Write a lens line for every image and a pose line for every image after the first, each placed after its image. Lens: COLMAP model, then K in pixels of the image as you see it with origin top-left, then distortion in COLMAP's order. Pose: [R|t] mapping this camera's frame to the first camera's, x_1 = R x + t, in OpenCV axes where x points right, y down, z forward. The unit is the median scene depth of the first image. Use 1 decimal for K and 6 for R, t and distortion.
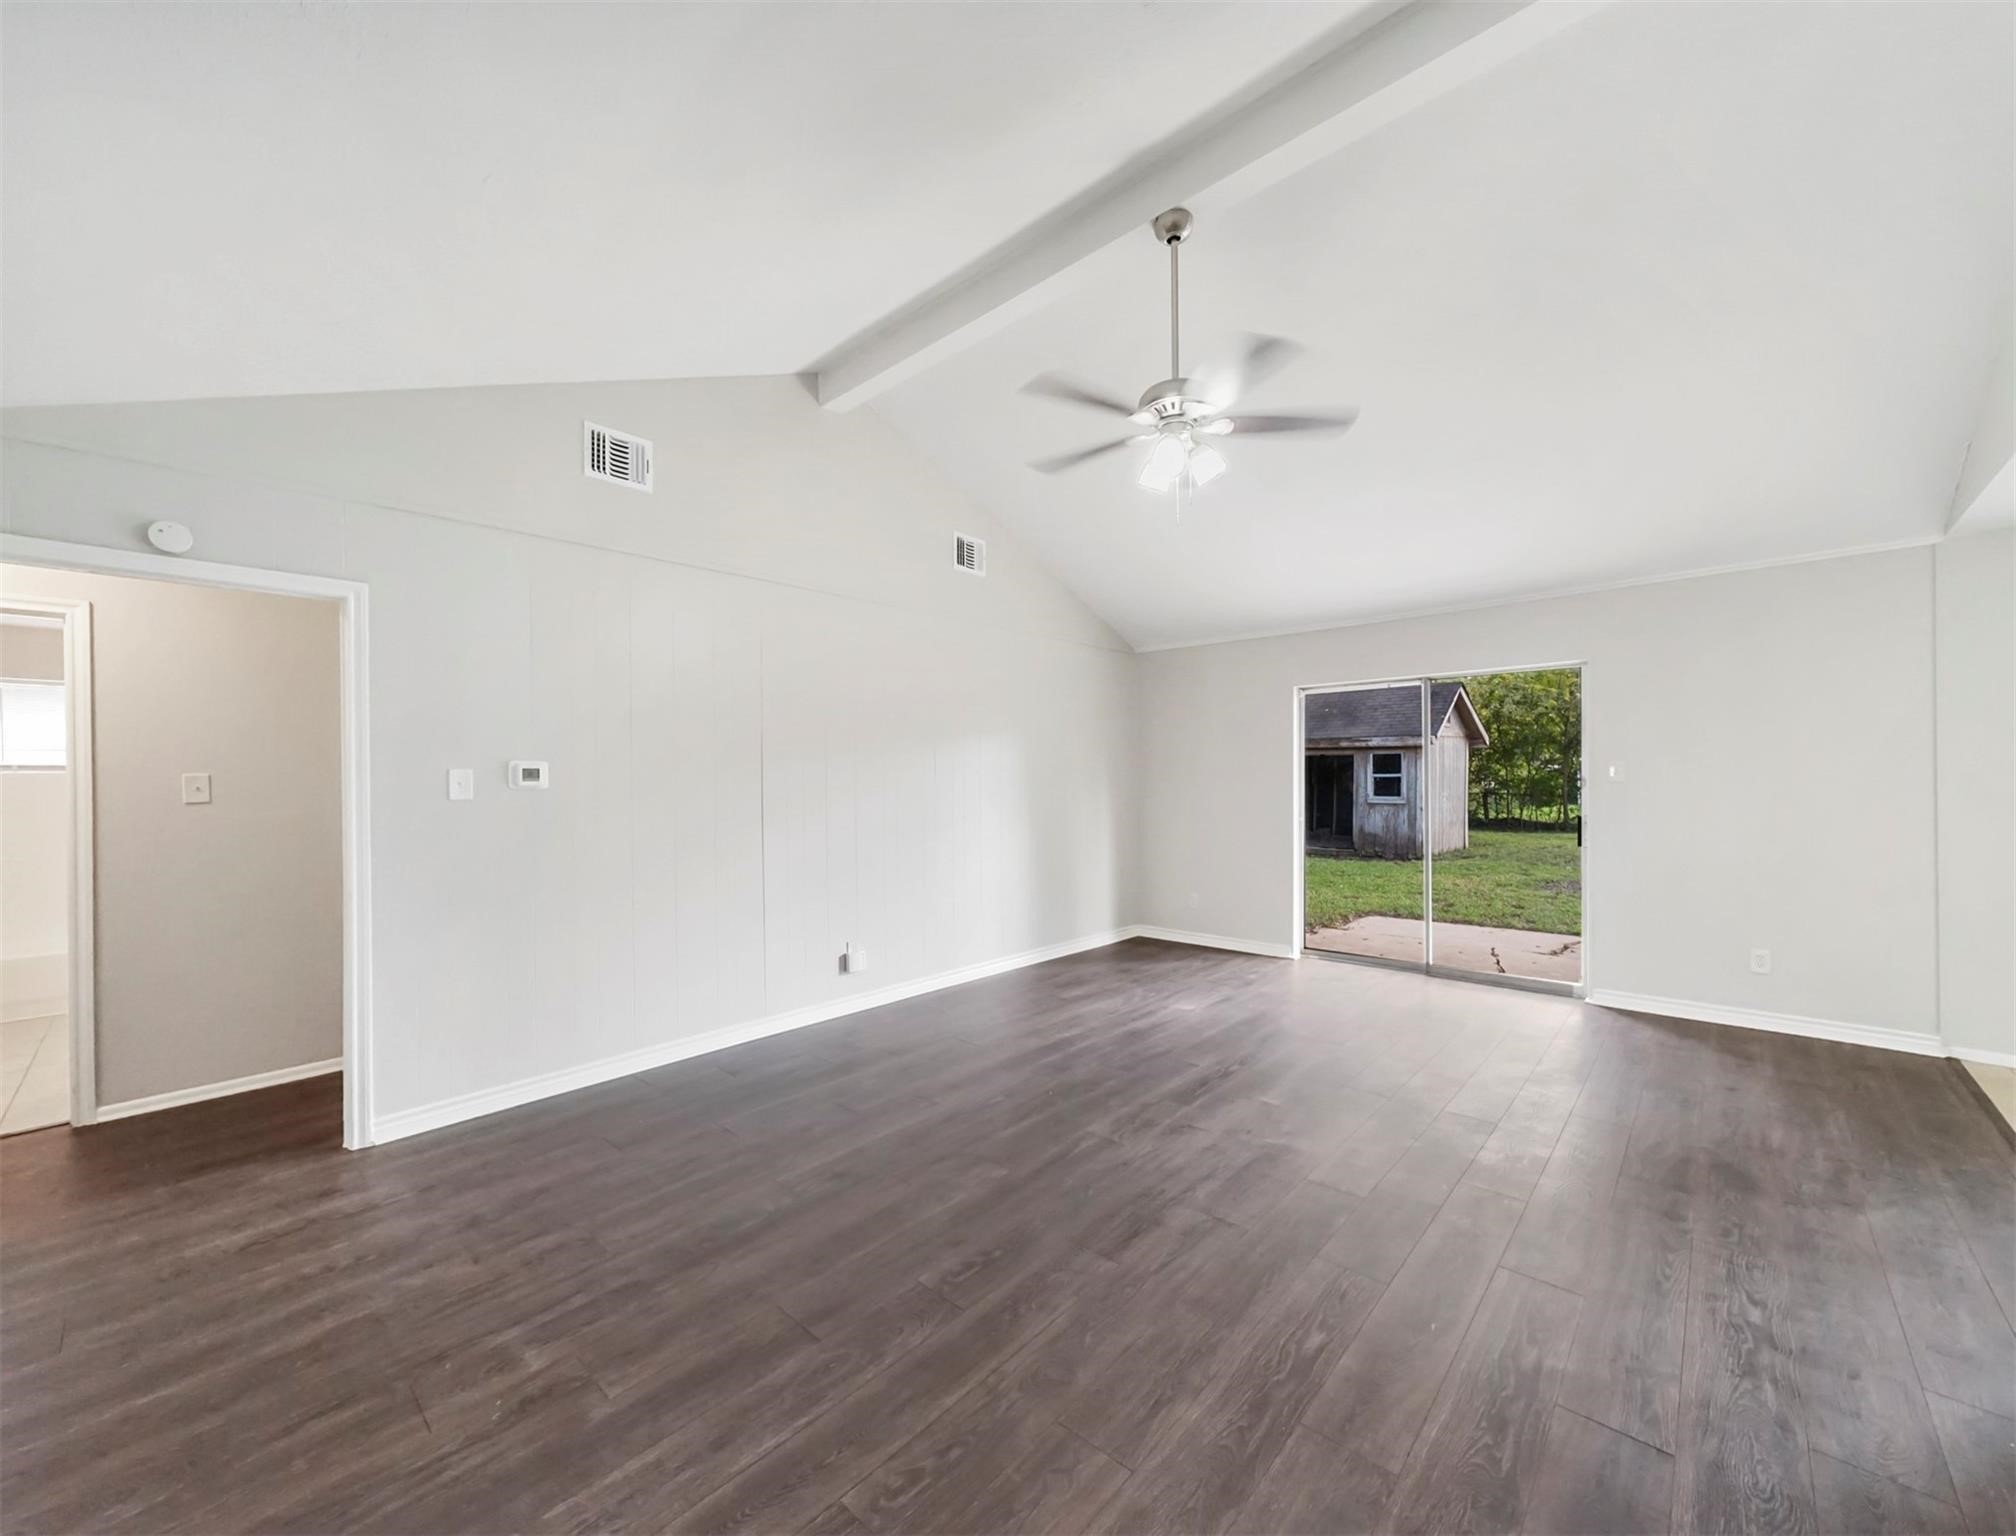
lens RADIAL K [[776.4, 0, 1019.2], [0, 776.4, 783.6], [0, 0, 1]] dist [-0.000332, 0.000068]
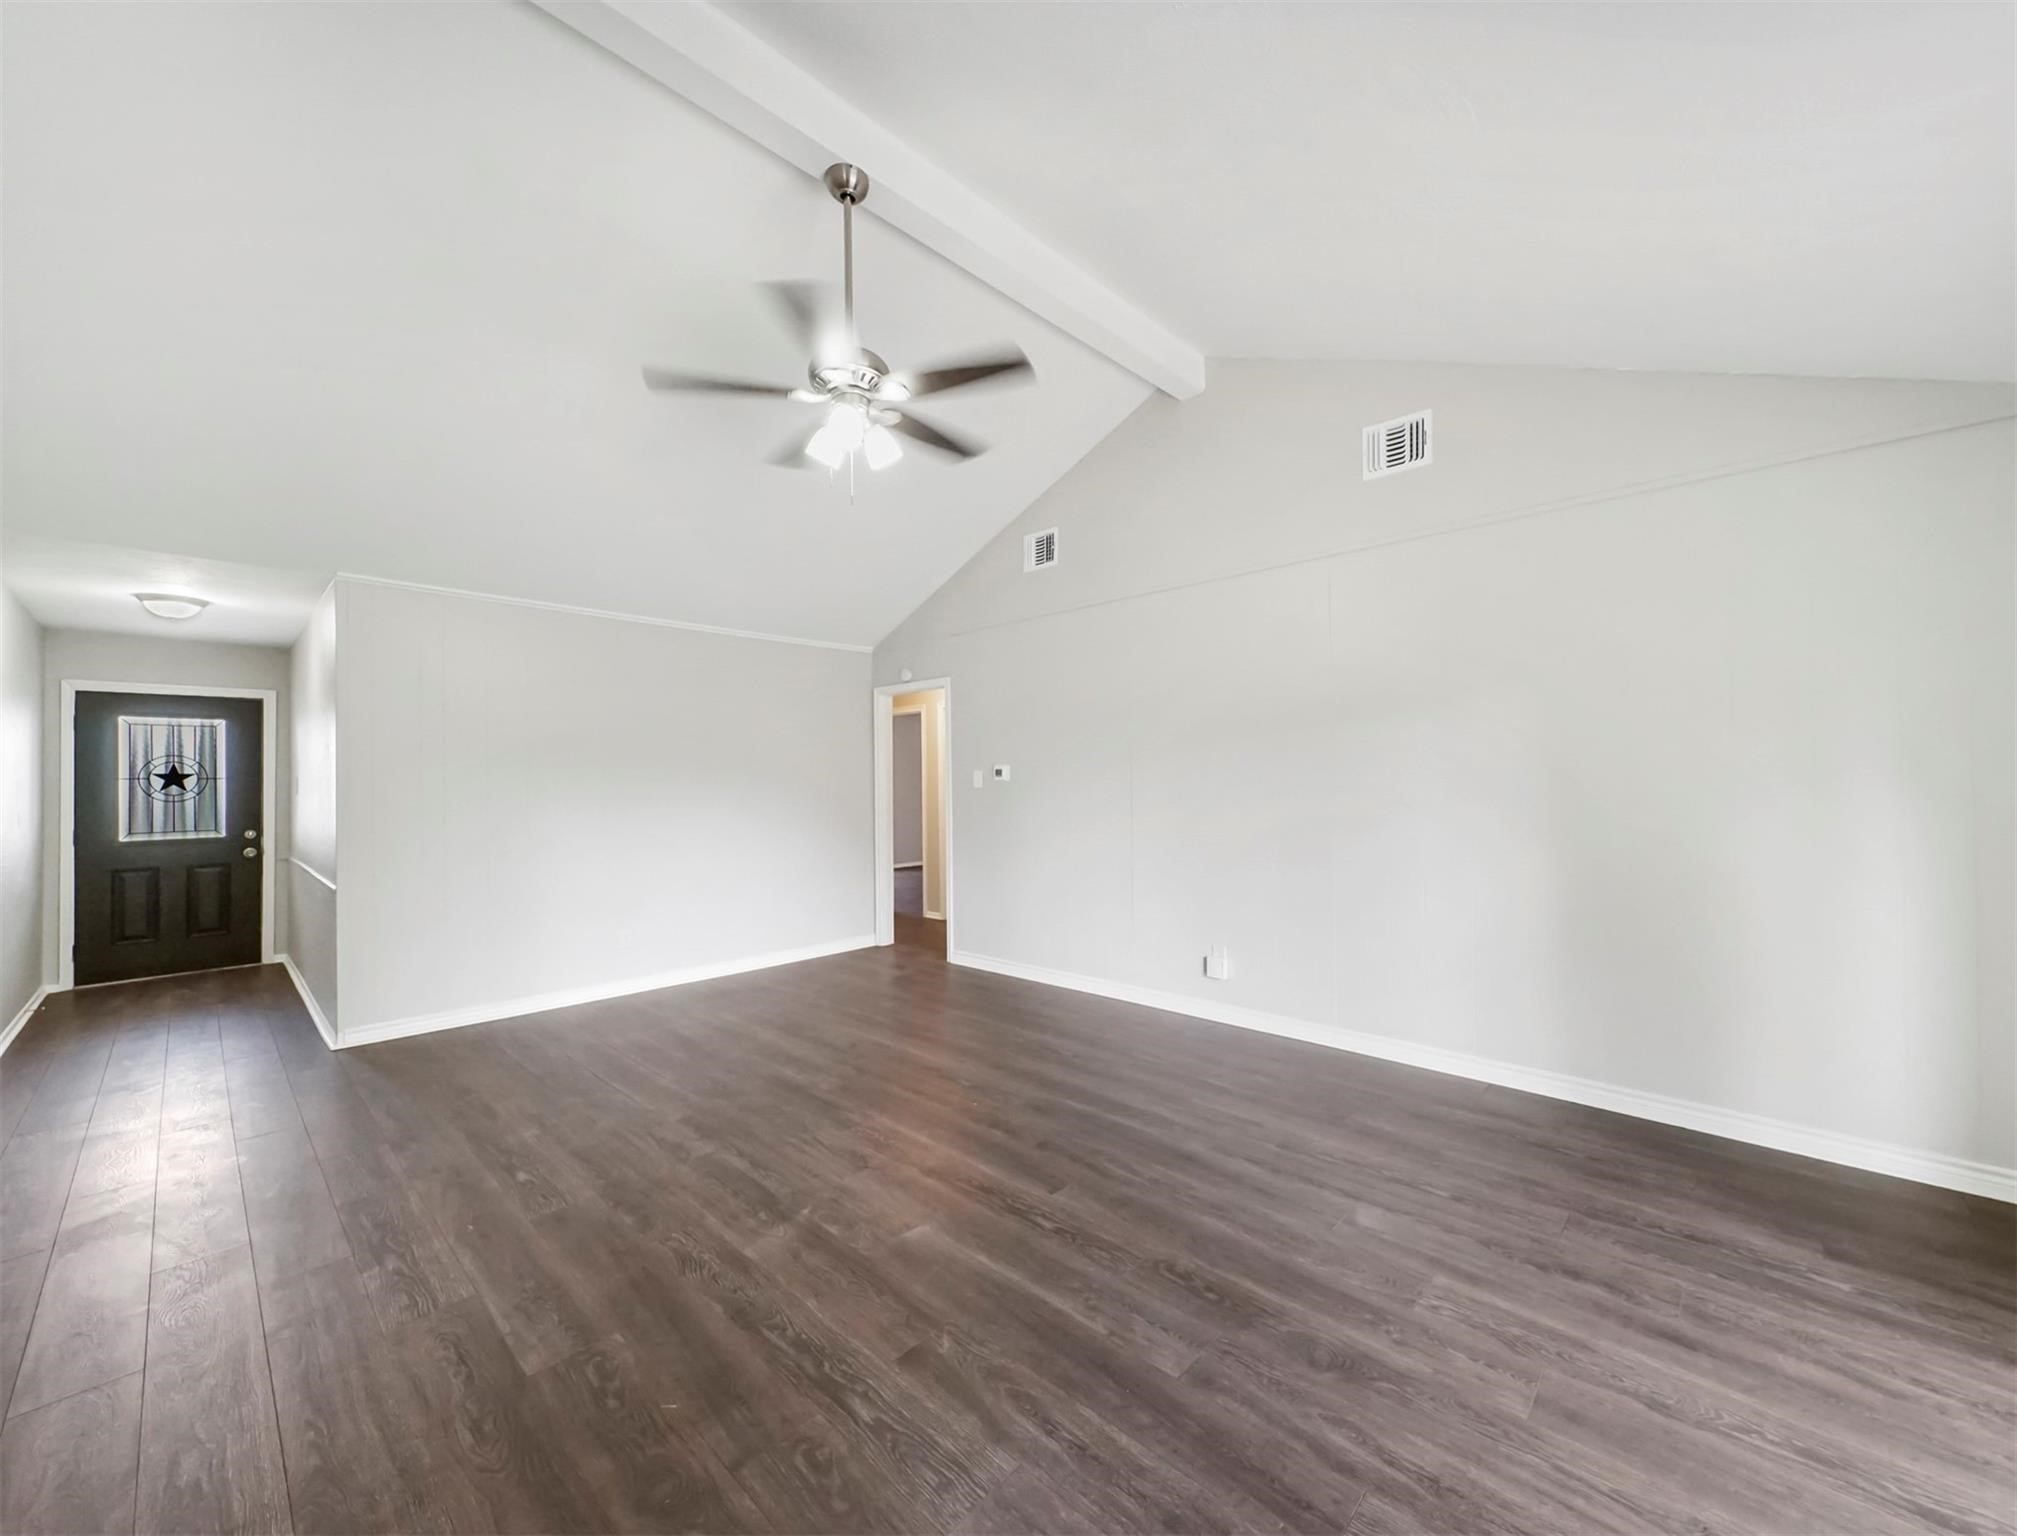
lens RADIAL K [[763.9, 0, 1014.7], [0, 763.9, 776.1], [0, 0, 1]] dist [0.014506, 0.000159]
pose [[-0.001184, 0.007751, -0.999969, 0.887315], [0.011195, 0.999907, 0.007737, -0.015729], [0.999937, -0.011186, -0.001271, 0.942418]]
